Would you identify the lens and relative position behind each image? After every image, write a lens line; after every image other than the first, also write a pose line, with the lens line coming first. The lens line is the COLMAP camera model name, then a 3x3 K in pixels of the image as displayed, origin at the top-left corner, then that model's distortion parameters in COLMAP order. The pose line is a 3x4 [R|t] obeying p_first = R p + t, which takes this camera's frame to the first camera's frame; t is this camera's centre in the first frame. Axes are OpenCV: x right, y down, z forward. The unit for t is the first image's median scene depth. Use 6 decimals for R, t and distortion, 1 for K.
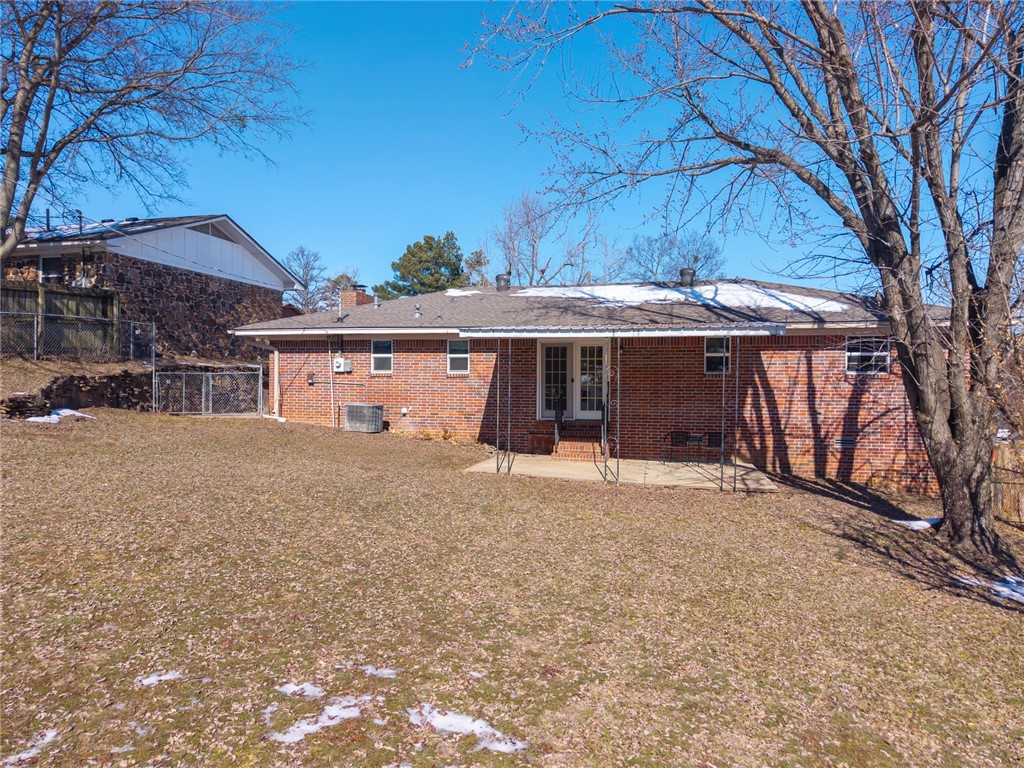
lens RADIAL K [[690.7, 0, 512.0], [0, 690.7, 384.0], [0, 0, 1]] dist [0.058927, -0.077492]
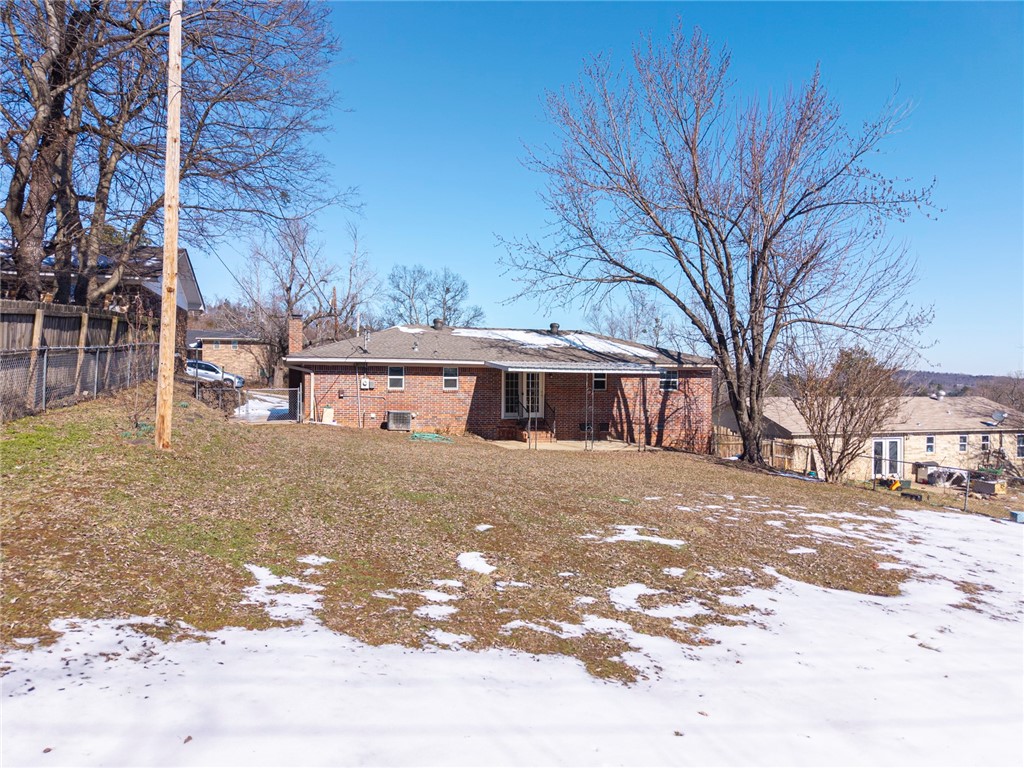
lens RADIAL K [[690.7, 0, 512.0], [0, 690.7, 384.0], [0, 0, 1]] dist [0.058927, -0.077492]
pose [[0.853948, -0.000327, 0.520358, -0.822877], [-0.001130, 0.999996, 0.002482, -0.034668], [-0.520357, -0.002708, 0.853945, -0.396604]]
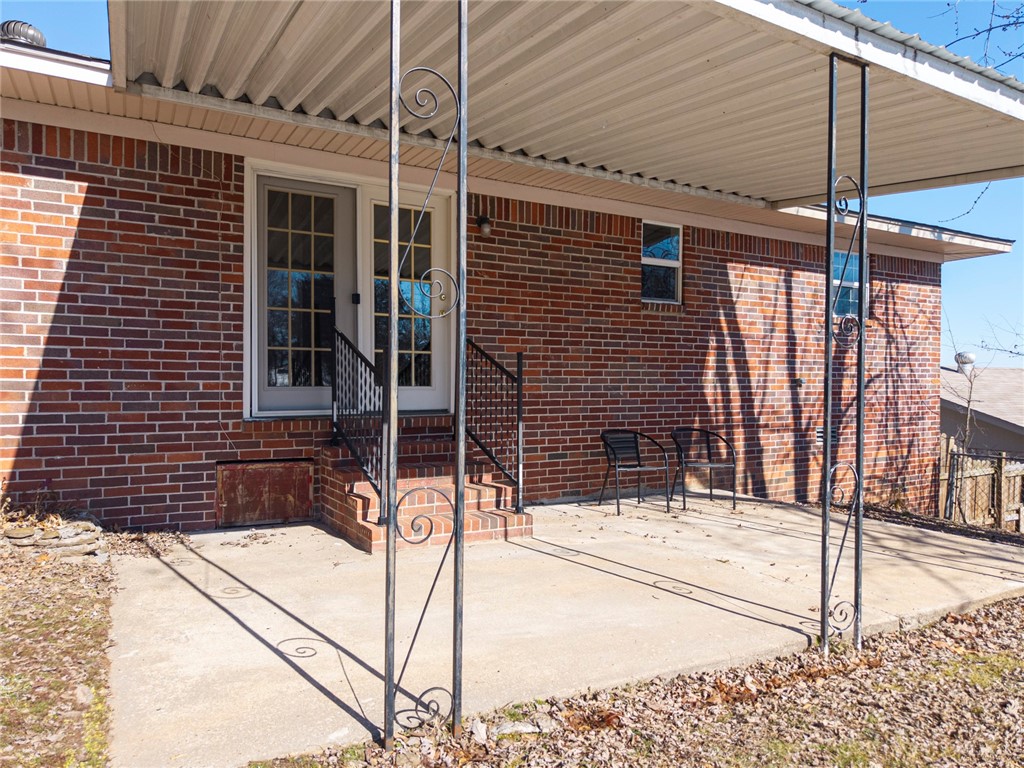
lens RADIAL K [[690.7, 0, 512.0], [0, 690.7, 384.0], [0, 0, 1]] dist [0.058927, -0.077492]
pose [[0.733641, -0.007963, 0.679490, -0.094965], [-0.008880, 0.999734, 0.021303, 0.030720], [-0.679479, -0.021663, 0.733375, 0.731773]]
